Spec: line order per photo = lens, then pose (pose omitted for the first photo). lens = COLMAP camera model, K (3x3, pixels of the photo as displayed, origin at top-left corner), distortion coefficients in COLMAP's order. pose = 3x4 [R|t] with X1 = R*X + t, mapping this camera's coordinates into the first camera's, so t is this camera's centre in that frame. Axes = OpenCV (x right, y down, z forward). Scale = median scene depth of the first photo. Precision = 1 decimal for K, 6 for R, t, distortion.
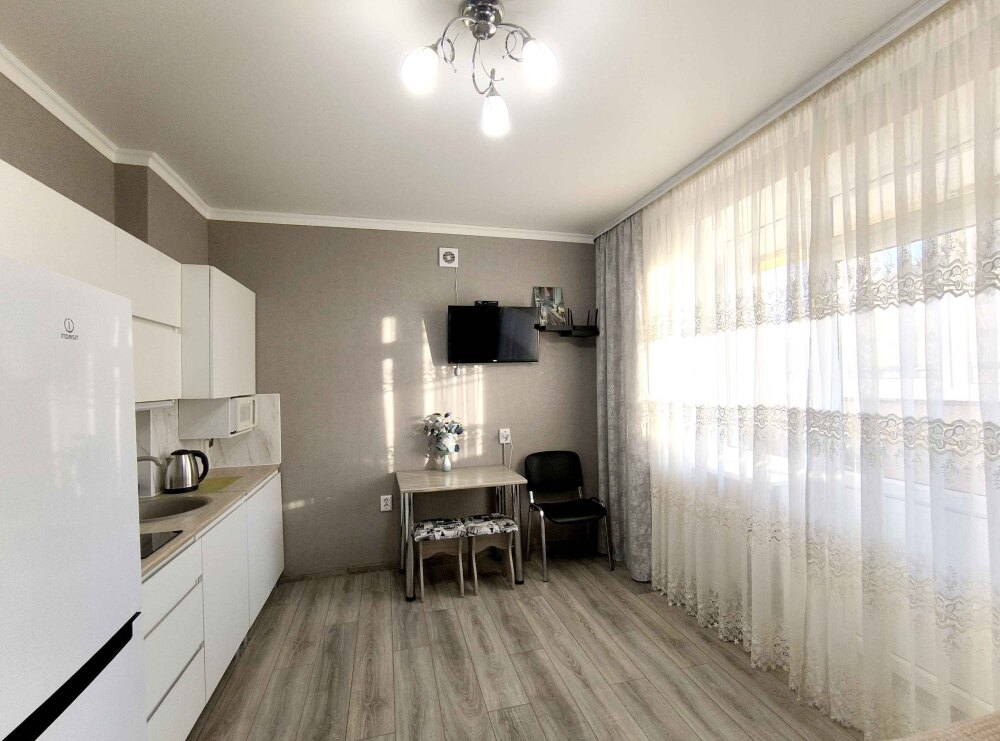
lens RADIAL K [[456.0, 0, 507.4], [0, 456.0, 376.0], [0, 0, 1]] dist [-0.055160, 0.036083]
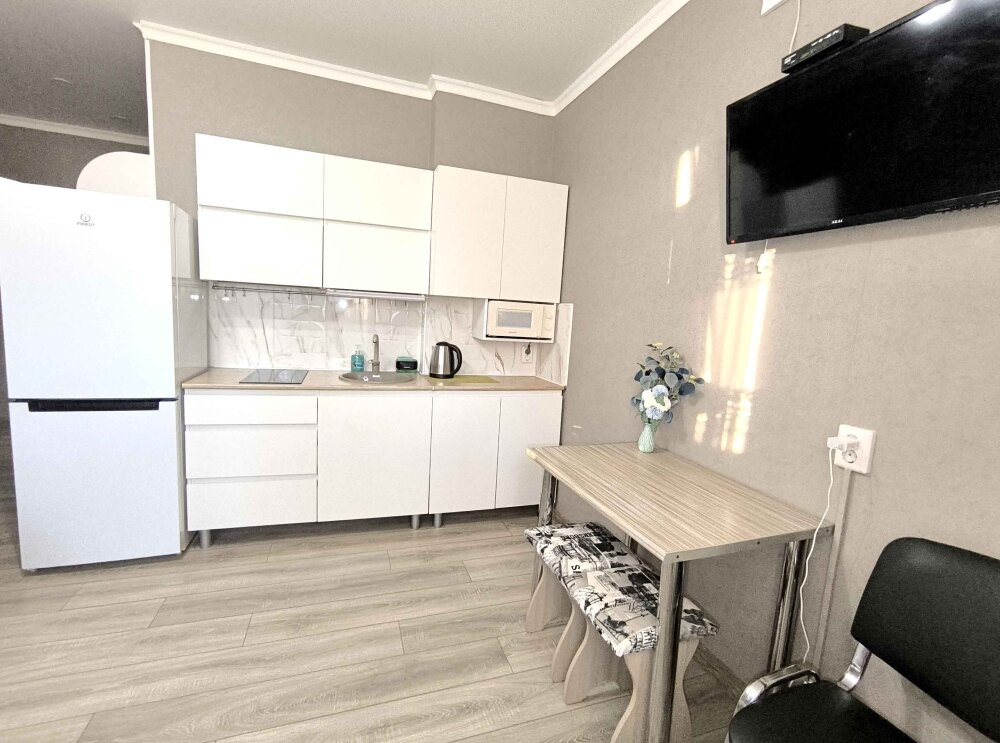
lens RADIAL K [[454.2, 0, 501.4], [0, 454.2, 379.3], [0, 0, 1]] dist [-0.023603, 0.012611]
pose [[0.068086, 0.166307, -0.983721, 0.355110], [-0.055718, 0.985104, 0.162684, 0.048524], [0.996122, 0.043735, 0.076339, 0.851306]]
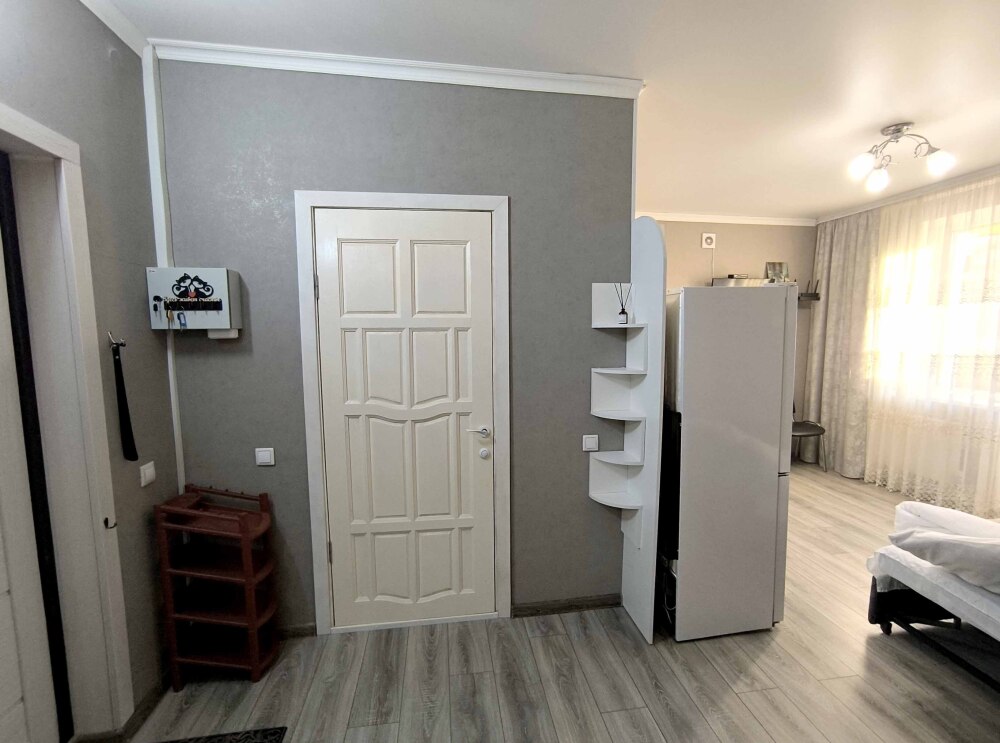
lens RADIAL K [[454.2, 0, 501.4], [0, 454.2, 379.3], [0, 0, 1]] dist [-0.023603, 0.012611]
pose [[0.992308, 0.027766, -0.120643, -0.644871], [-0.012901, 0.992411, 0.122284, -0.012240], [0.123123, -0.119787, 0.985135, -0.497582]]
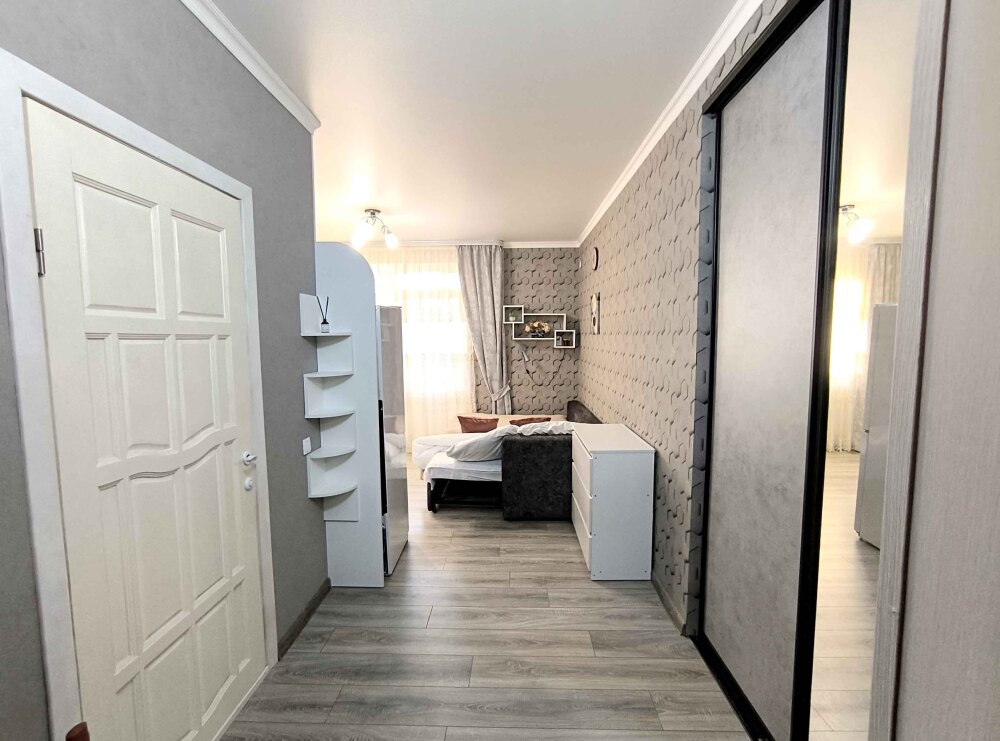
lens RADIAL K [[456.0, 0, 507.4], [0, 456.0, 376.0], [0, 0, 1]] dist [-0.055160, 0.036083]
pose [[0.282305, -0.064555, 0.957150, -1.223633], [-0.009072, 0.997509, 0.069952, 0.004143], [-0.959282, -0.028431, 0.281016, -0.298607]]
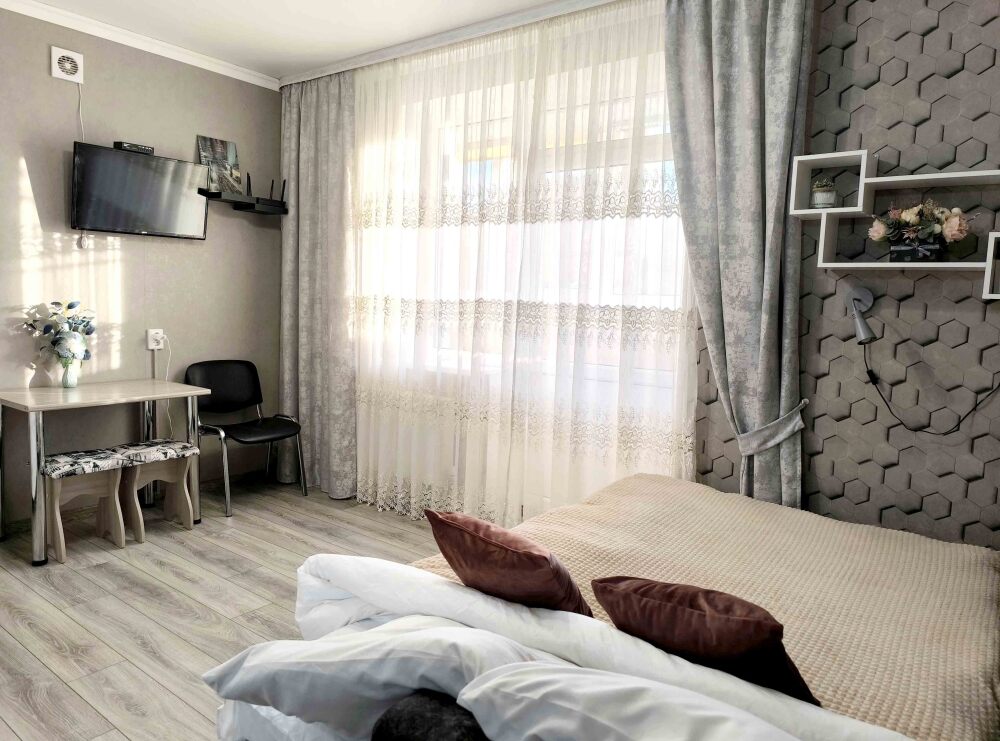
lens RADIAL K [[687.8, 0, 501.7], [0, 687.8, 368.0], [0, 0, 1]] dist [0.014419, -0.005036]
pose [[0.791741, -0.017067, 0.610618, -0.286802], [-0.054348, 0.993677, 0.098242, 0.045949], [-0.608434, -0.110969, 0.785808, -0.243037]]
